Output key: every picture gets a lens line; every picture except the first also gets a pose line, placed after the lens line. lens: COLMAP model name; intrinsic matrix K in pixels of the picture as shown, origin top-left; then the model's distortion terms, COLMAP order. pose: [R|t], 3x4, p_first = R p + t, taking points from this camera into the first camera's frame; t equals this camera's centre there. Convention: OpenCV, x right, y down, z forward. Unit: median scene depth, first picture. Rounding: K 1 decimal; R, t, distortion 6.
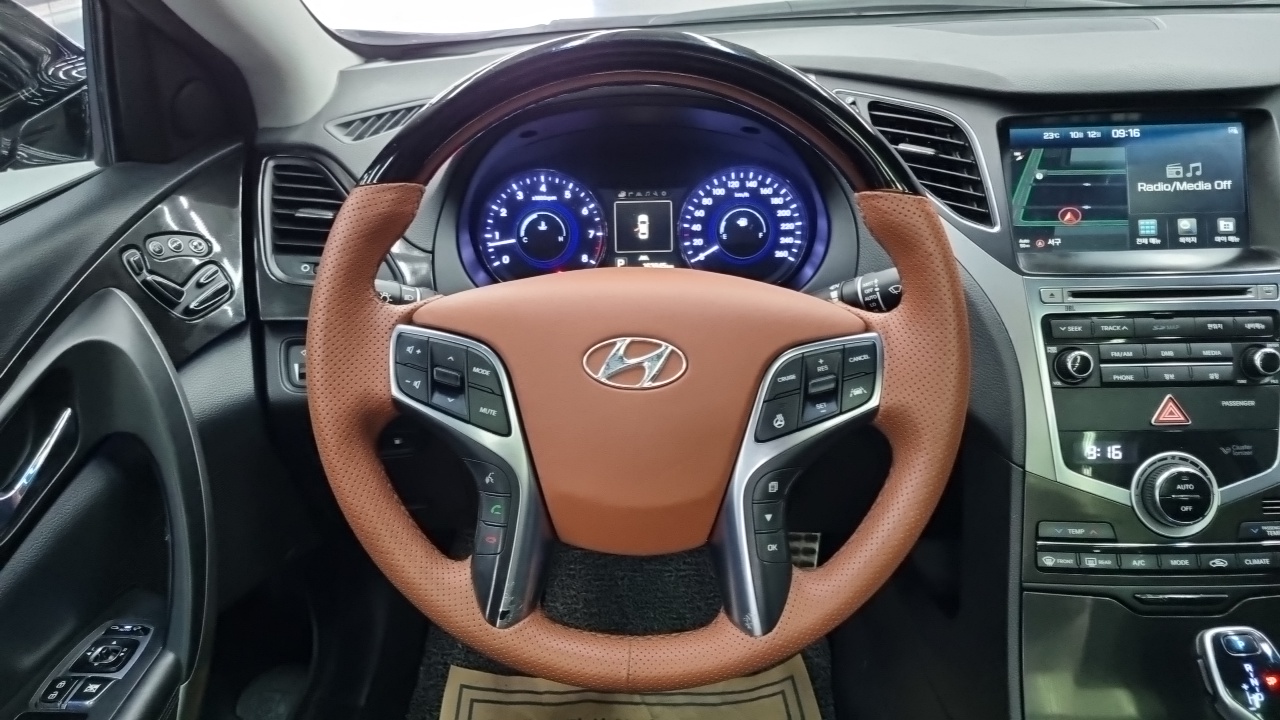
lens RADIAL K [[981.2, 0, 626.6], [0, 981.2, 364.8], [0, 0, 1]] dist [0.032056, -0.010199]
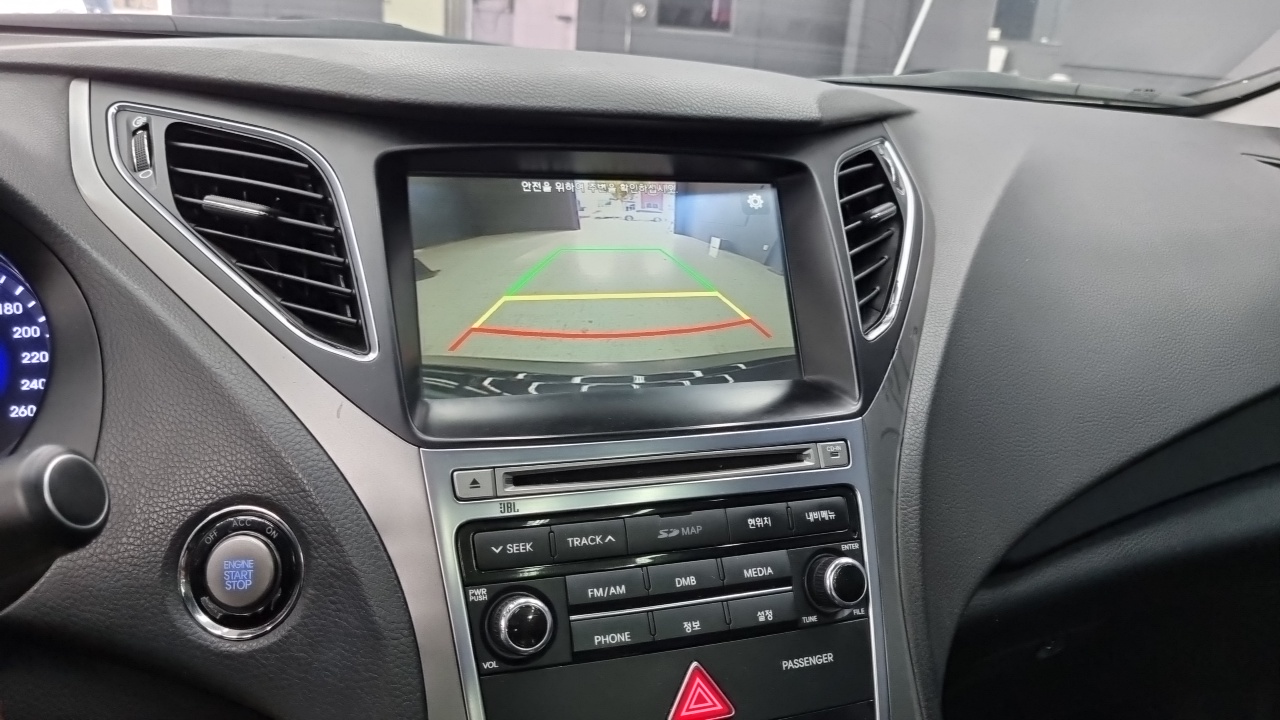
lens RADIAL K [[981.2, 0, 645.2], [0, 981.2, 355.3], [0, 0, 1]] dist [0.032056, -0.010199]
pose [[0.928218, -0.020552, 0.371470, 0.298499], [0.071528, 0.989704, -0.123977, -0.061191], [-0.365097, 0.141648, 0.920130, 0.452876]]
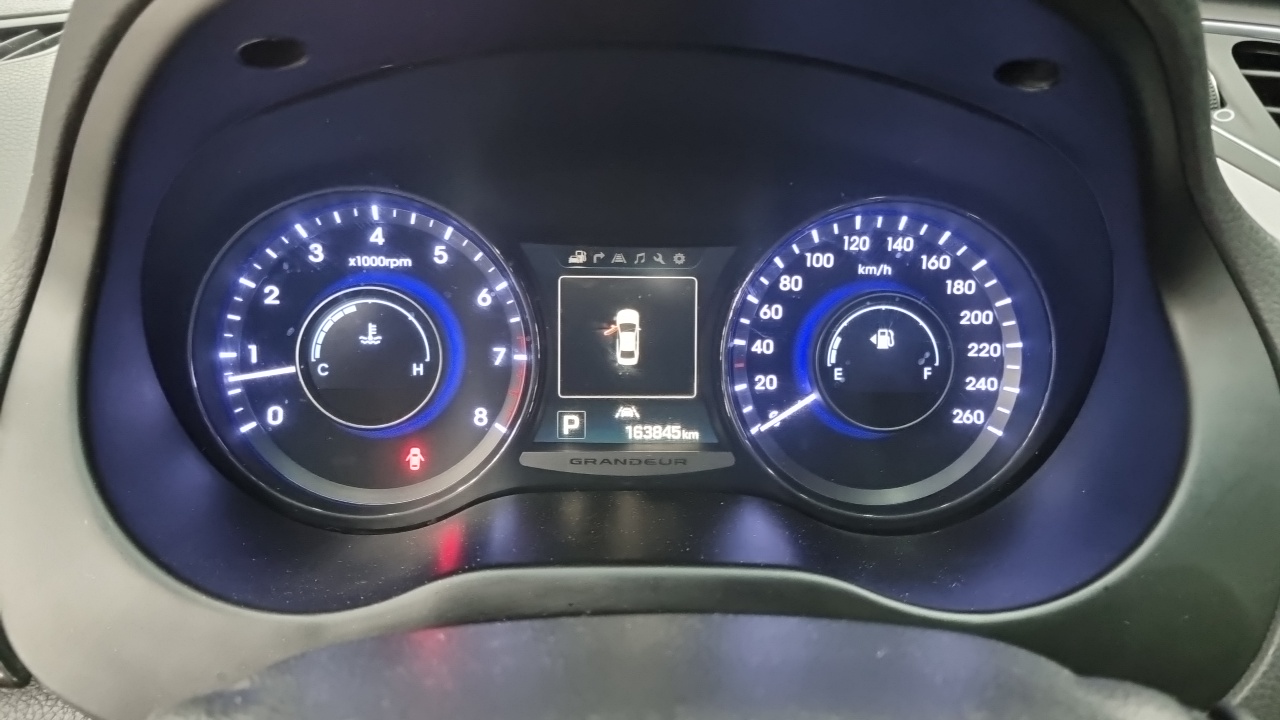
lens RADIAL K [[981.2, 0, 637.6], [0, 981.2, 361.6], [0, 0, 1]] dist [0.032056, -0.010199]
pose [[0.995560, 0.022002, 0.091517, -0.018717], [-0.017791, 0.998756, -0.046581, -0.127812], [-0.092428, 0.044746, 0.994713, 0.677587]]
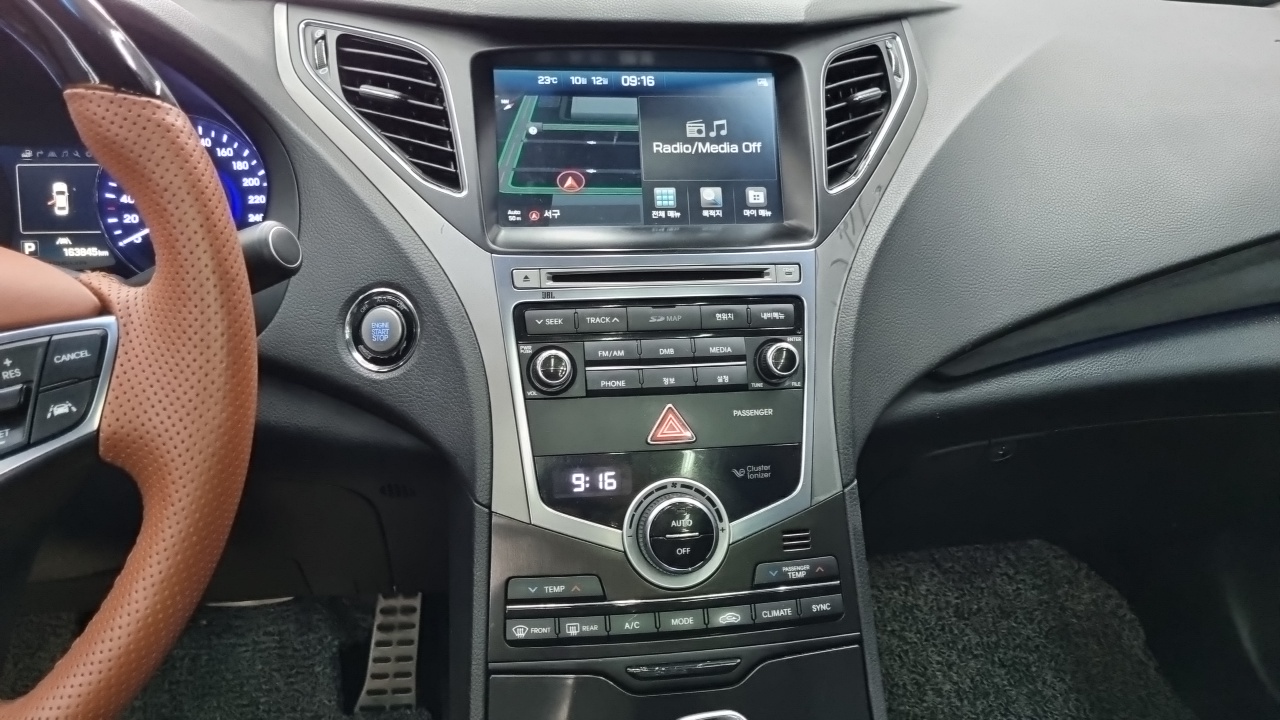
lens RADIAL K [[981.2, 0, 629.9], [0, 981.2, 368.2], [0, 0, 1]] dist [0.032056, -0.010199]
pose [[0.980184, -0.020089, 0.197066, 0.327832], [0.025678, 0.999336, -0.025846, 0.018770], [-0.196416, 0.030394, 0.980049, 0.221564]]
